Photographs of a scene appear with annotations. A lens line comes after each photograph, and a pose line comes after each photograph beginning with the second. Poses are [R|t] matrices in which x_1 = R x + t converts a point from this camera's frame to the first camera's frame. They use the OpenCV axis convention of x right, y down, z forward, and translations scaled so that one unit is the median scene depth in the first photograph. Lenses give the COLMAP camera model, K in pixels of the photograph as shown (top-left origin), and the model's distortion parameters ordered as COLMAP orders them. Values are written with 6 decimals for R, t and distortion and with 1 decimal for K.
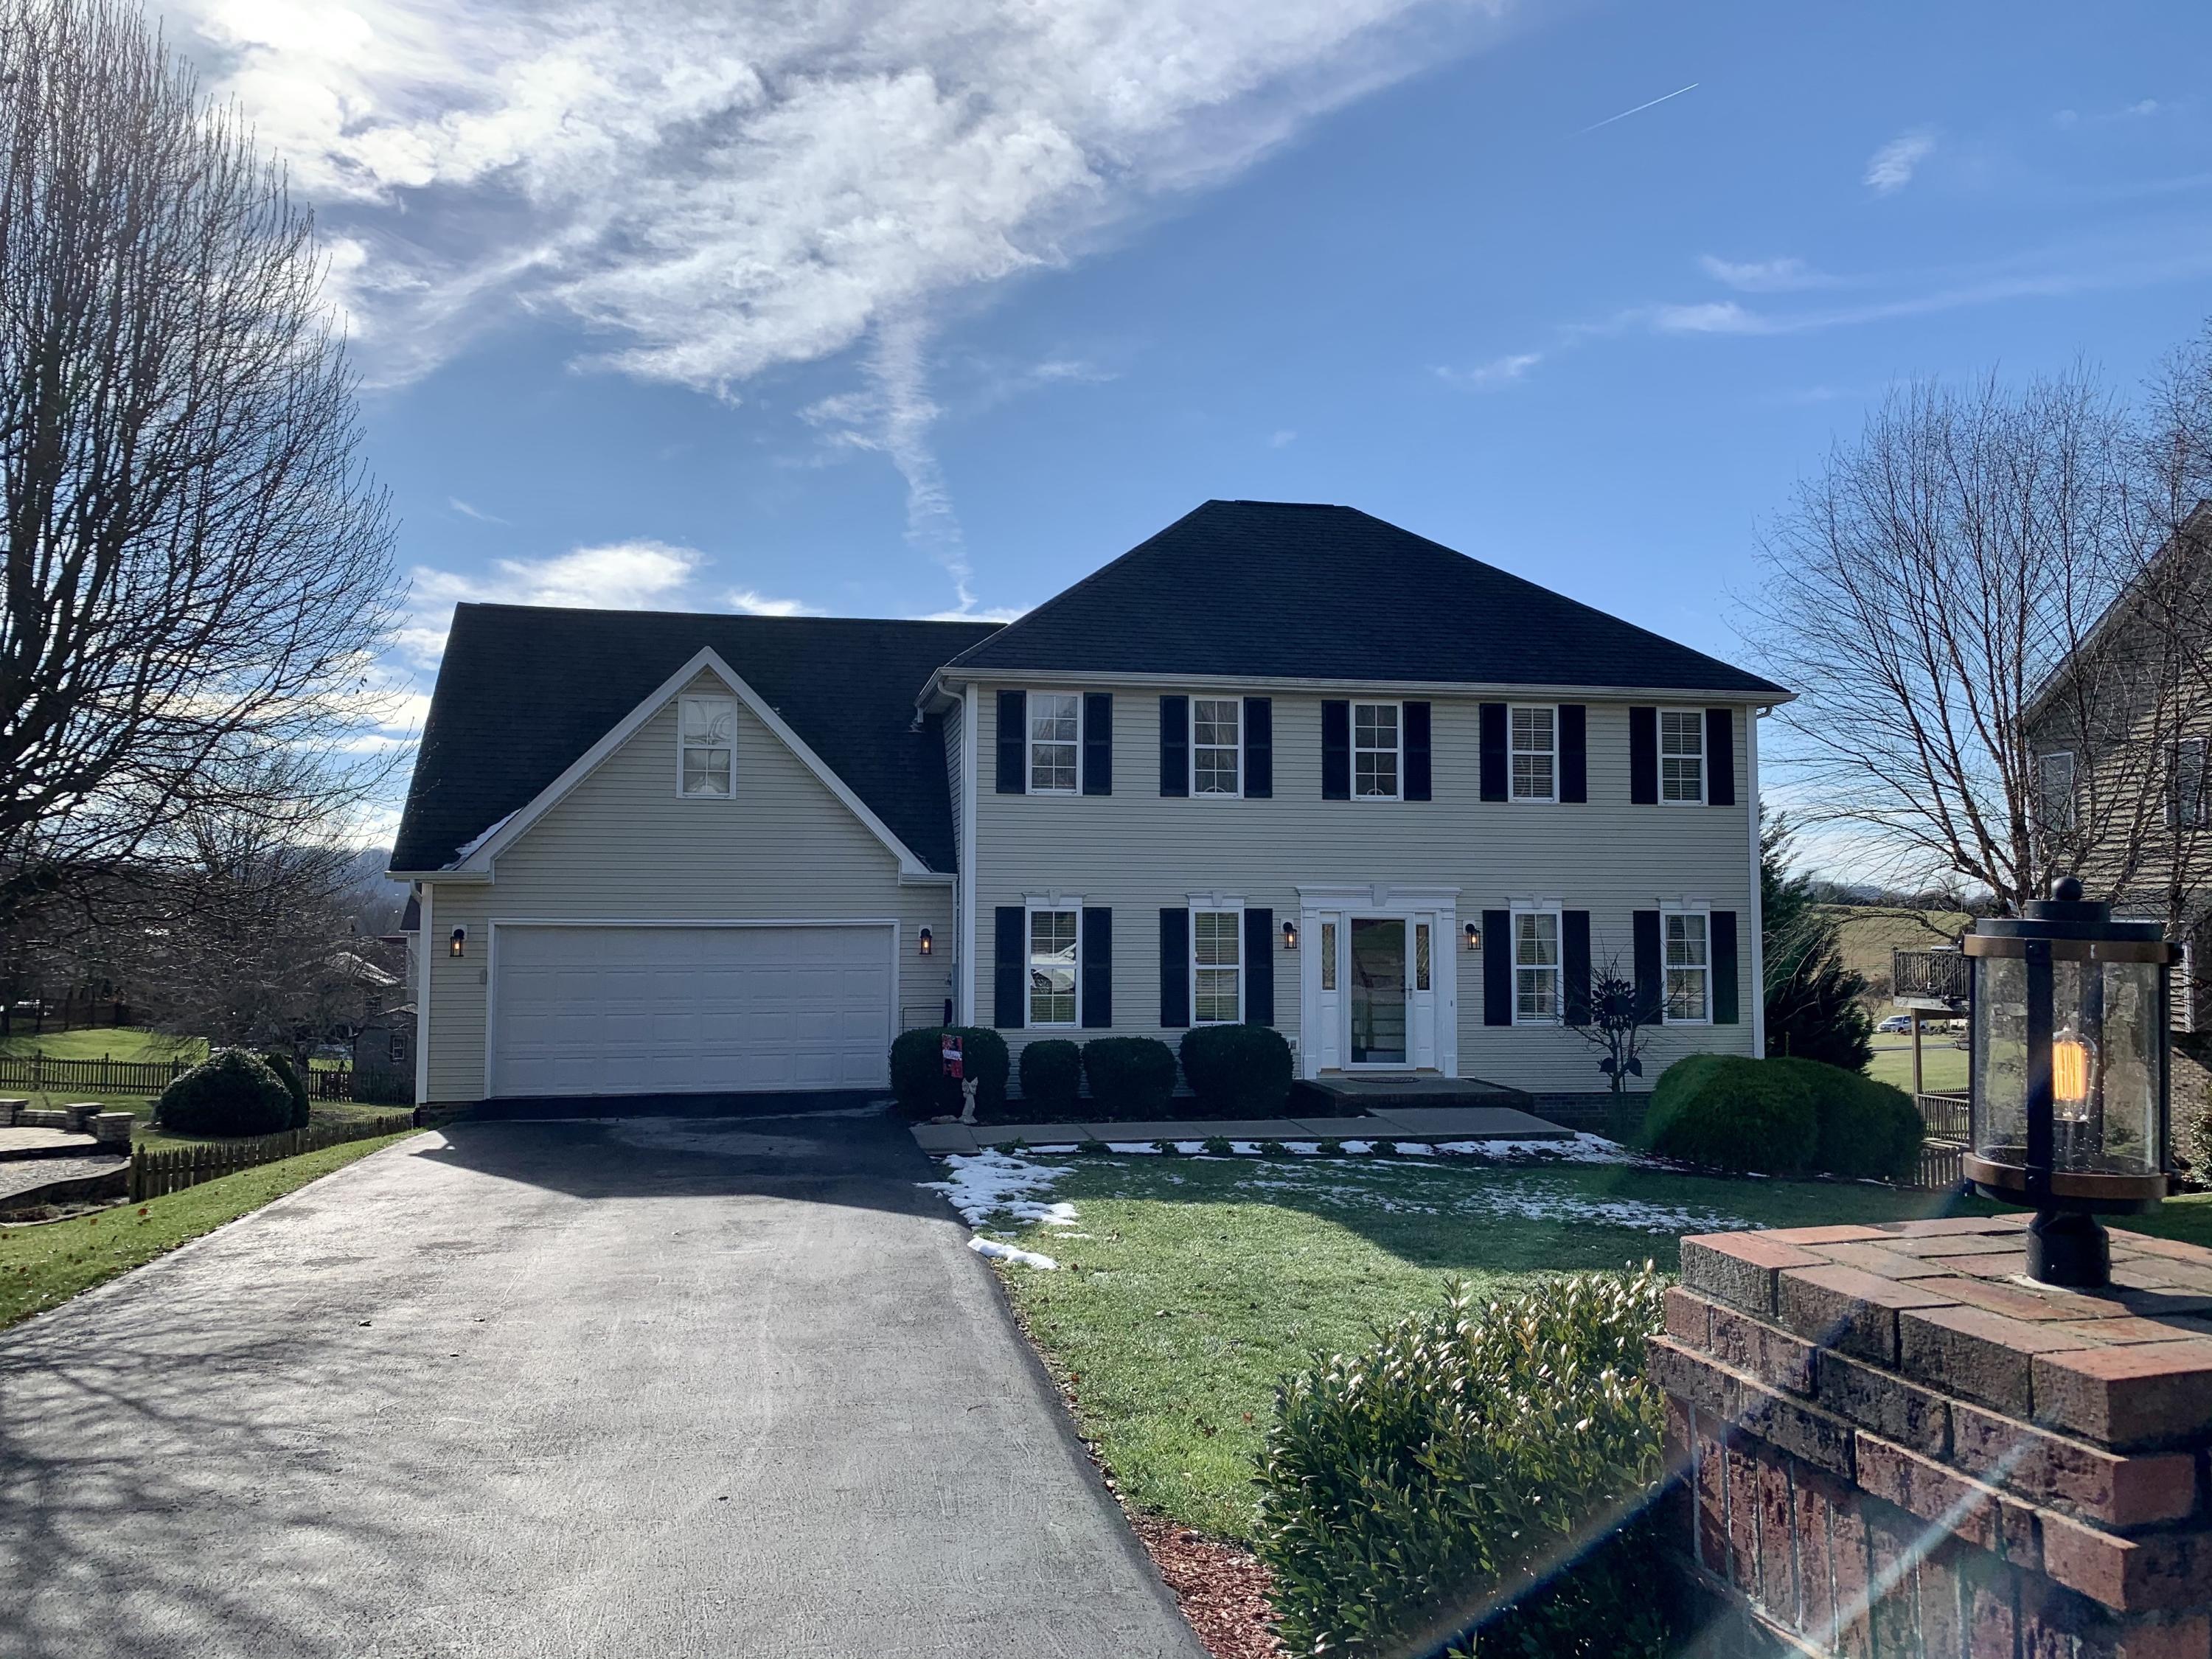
lens RADIAL K [[1678.9, 0, 1094.3], [0, 1678.9, 842.7], [0, 0, 1]] dist [0.038302, -0.037045]
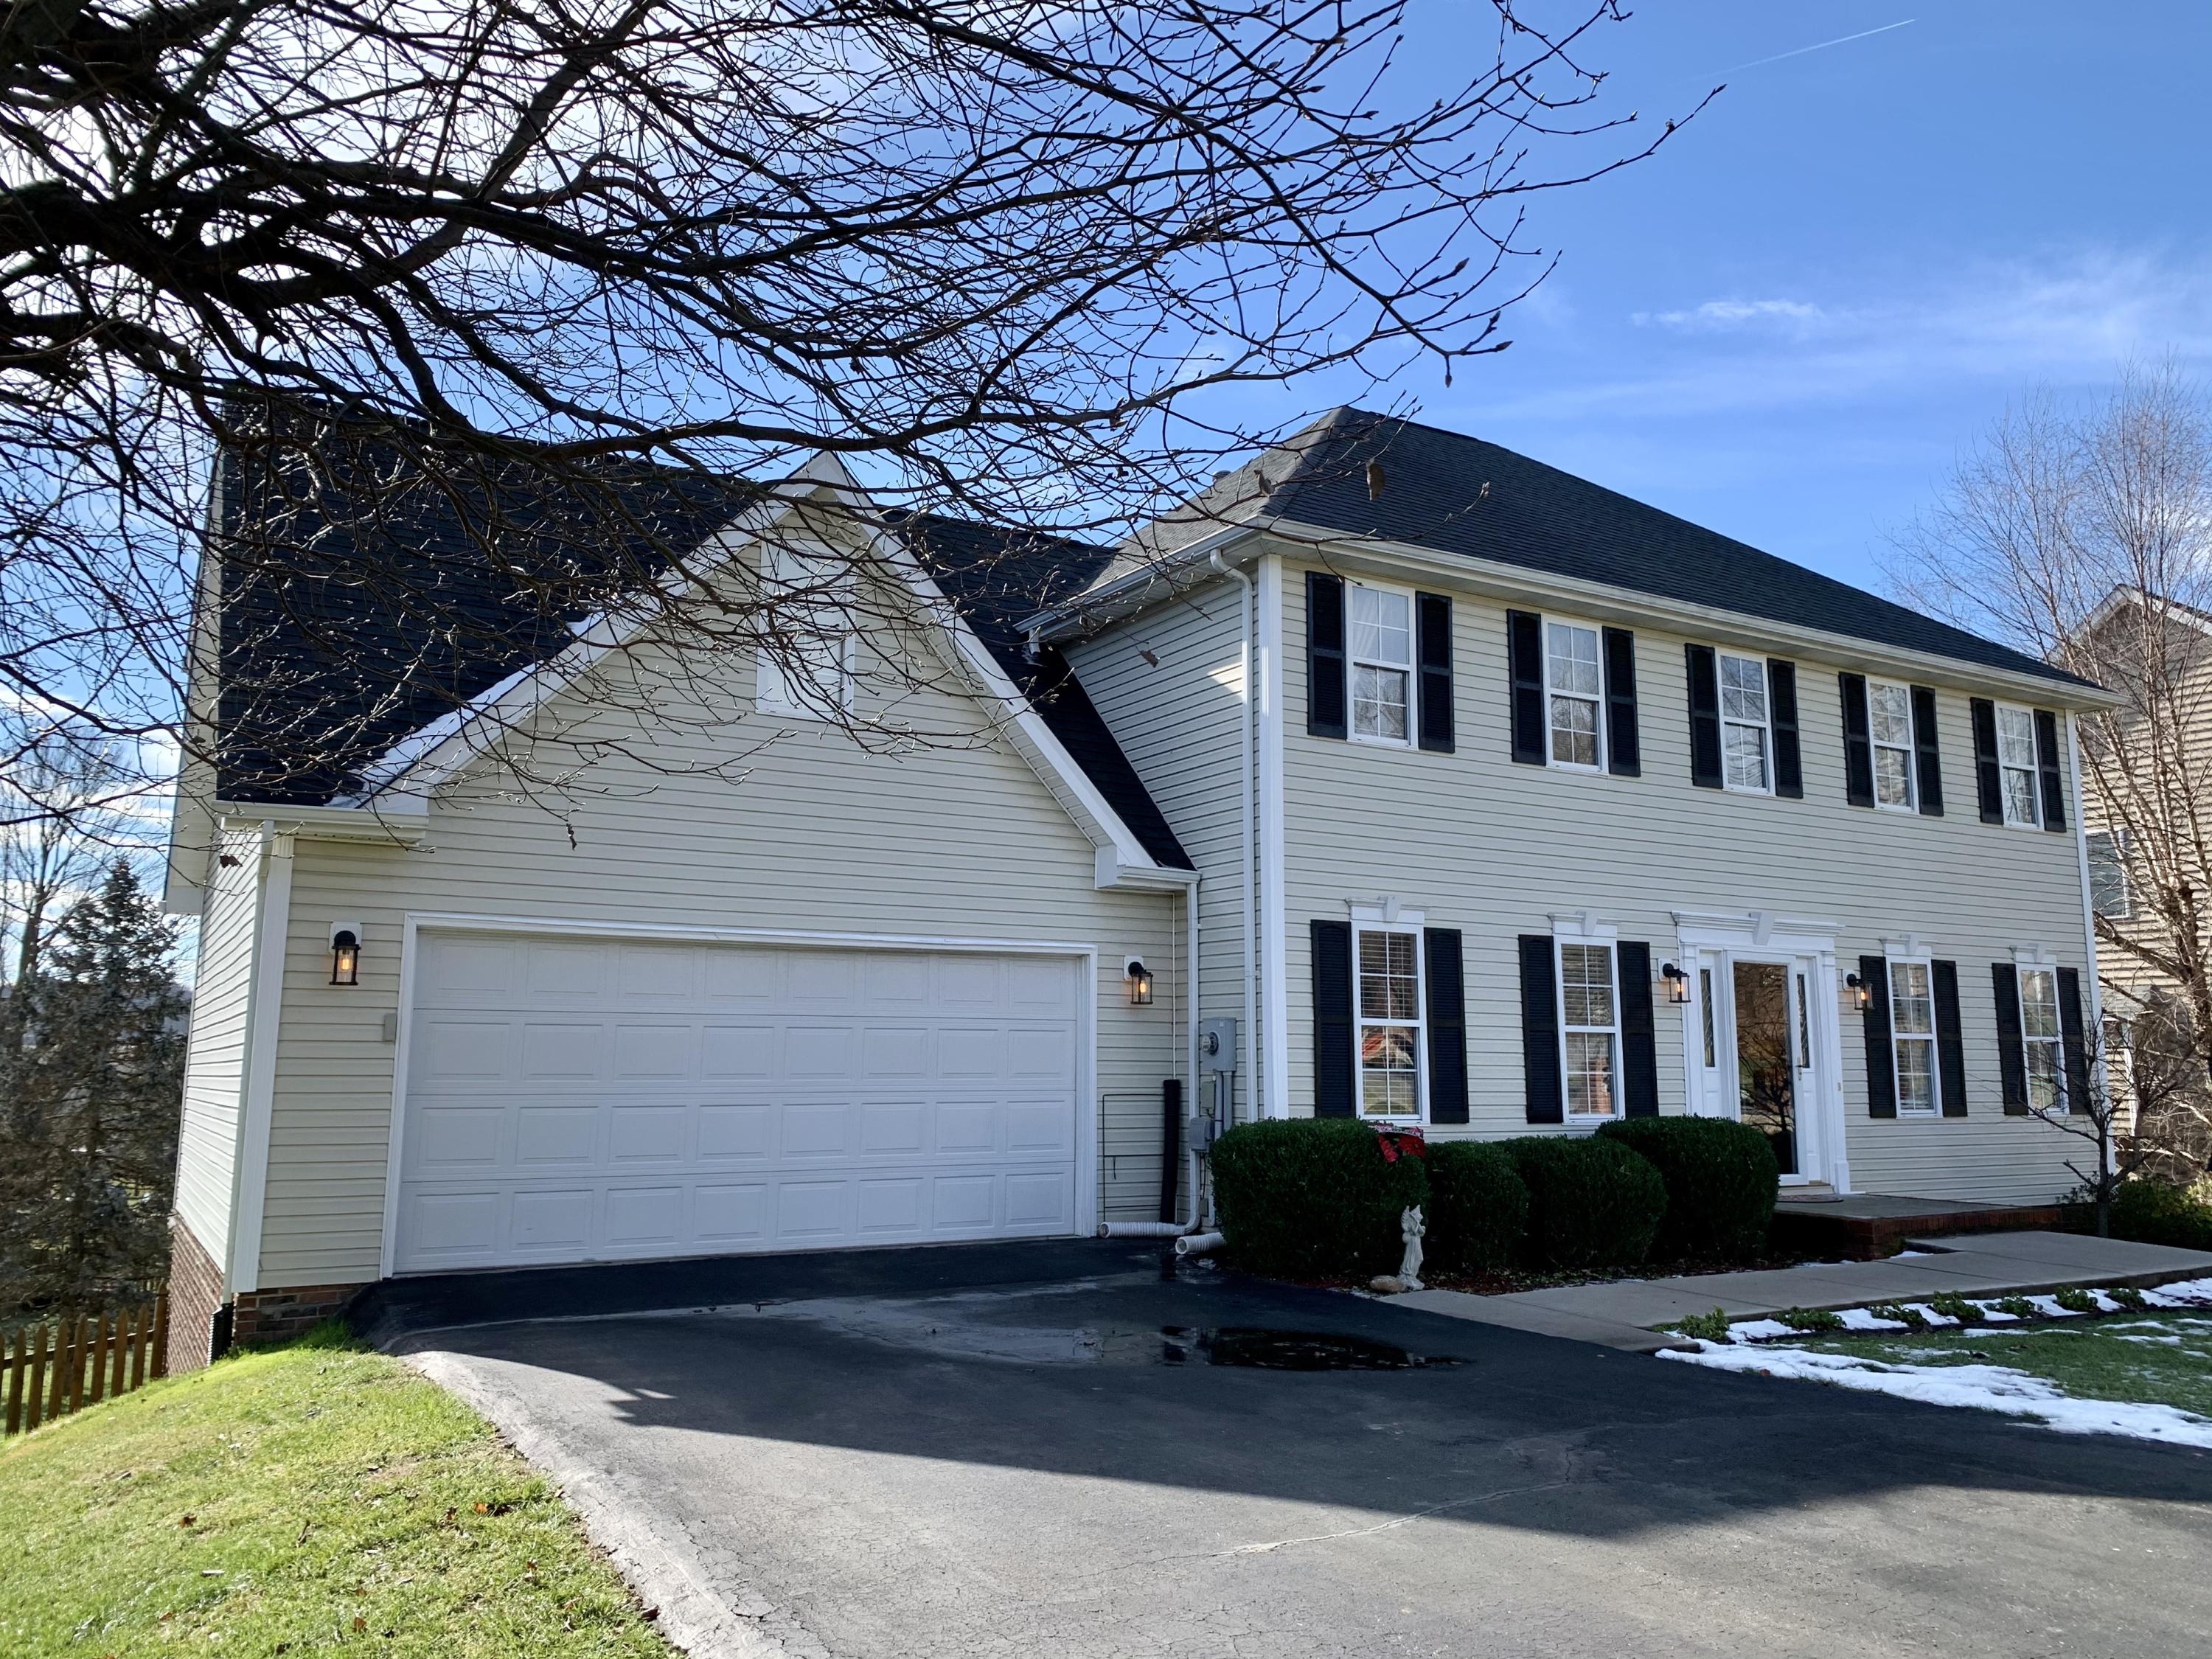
lens RADIAL K [[1678.9, 0, 1111.9], [0, 1678.9, 815.0], [0, 0, 1]] dist [0.038302, -0.037045]
pose [[0.939725, 0.052492, 0.337878, -0.322264], [-0.018683, 0.994553, -0.102548, 0.061862], [-0.341421, 0.090054, 0.935587, 0.441234]]
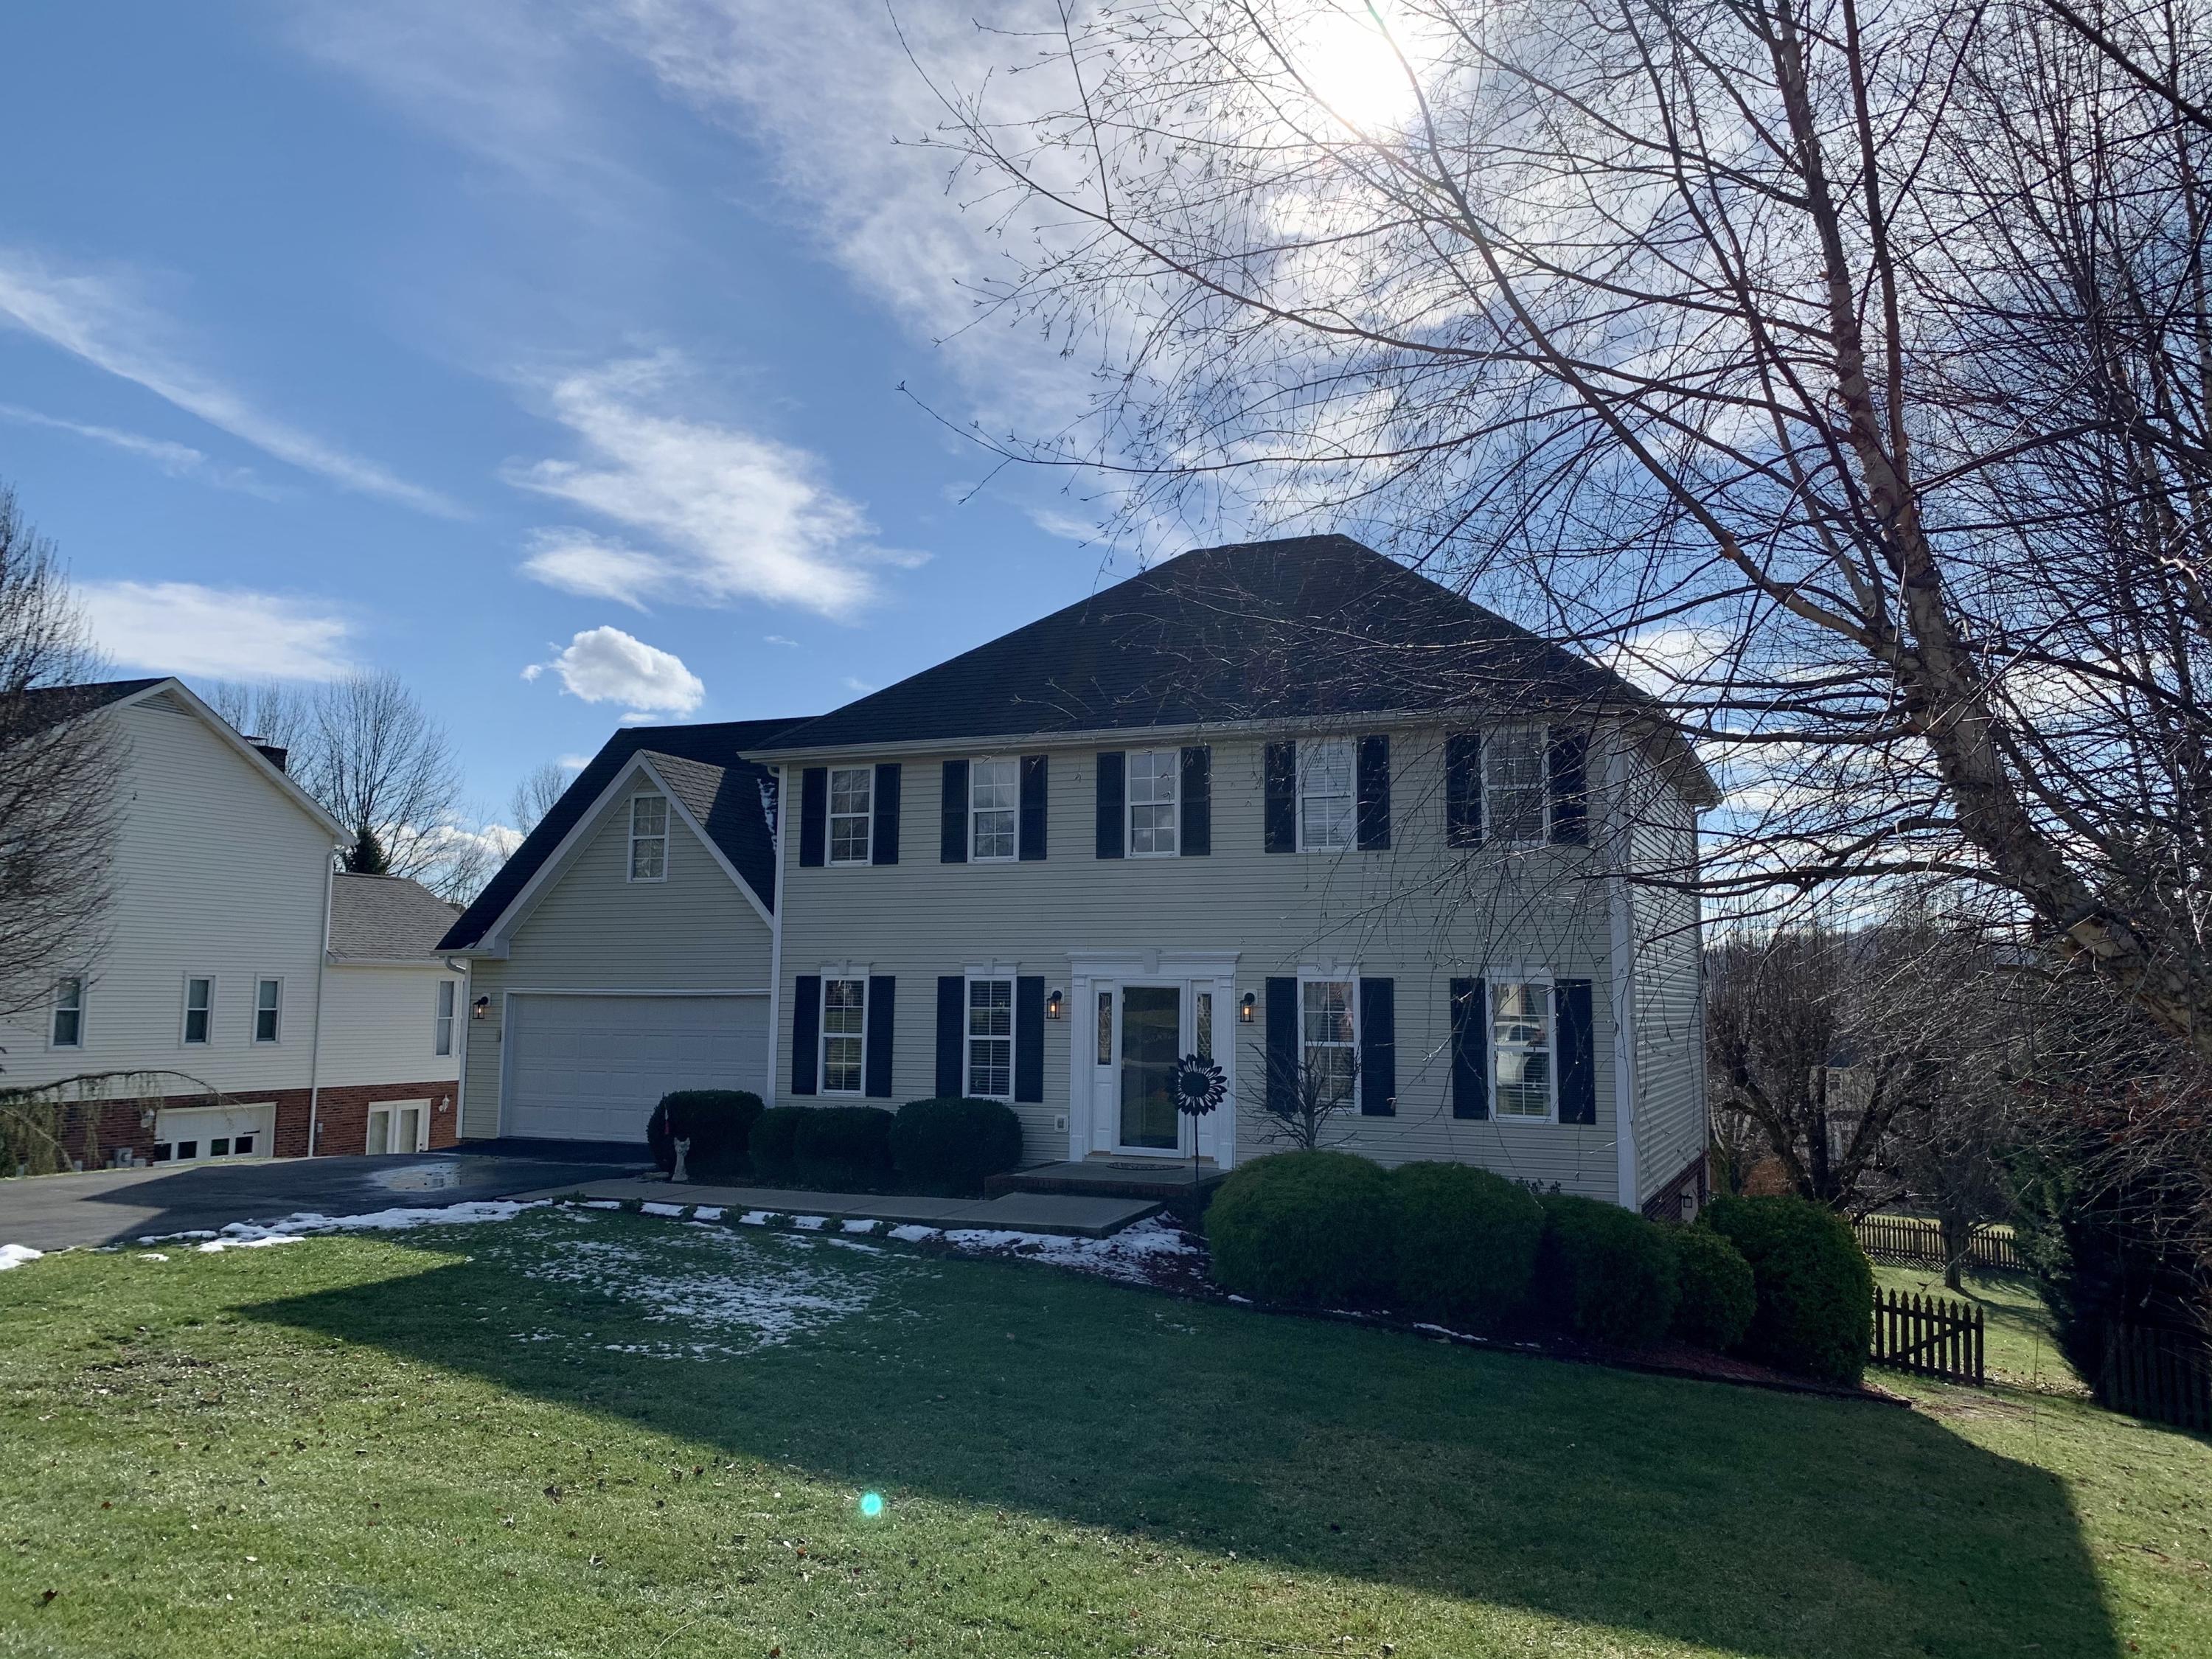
lens RADIAL K [[1847.0, 0, 1074.6], [0, 1847.0, 761.9], [0, 0, 1]] dist [0.133192, 0.000454]
pose [[0.799465, -0.072591, -0.596311, 0.754126], [0.024895, 0.995823, -0.087849, 0.010815], [0.600197, 0.055387, 0.797932, 0.166341]]
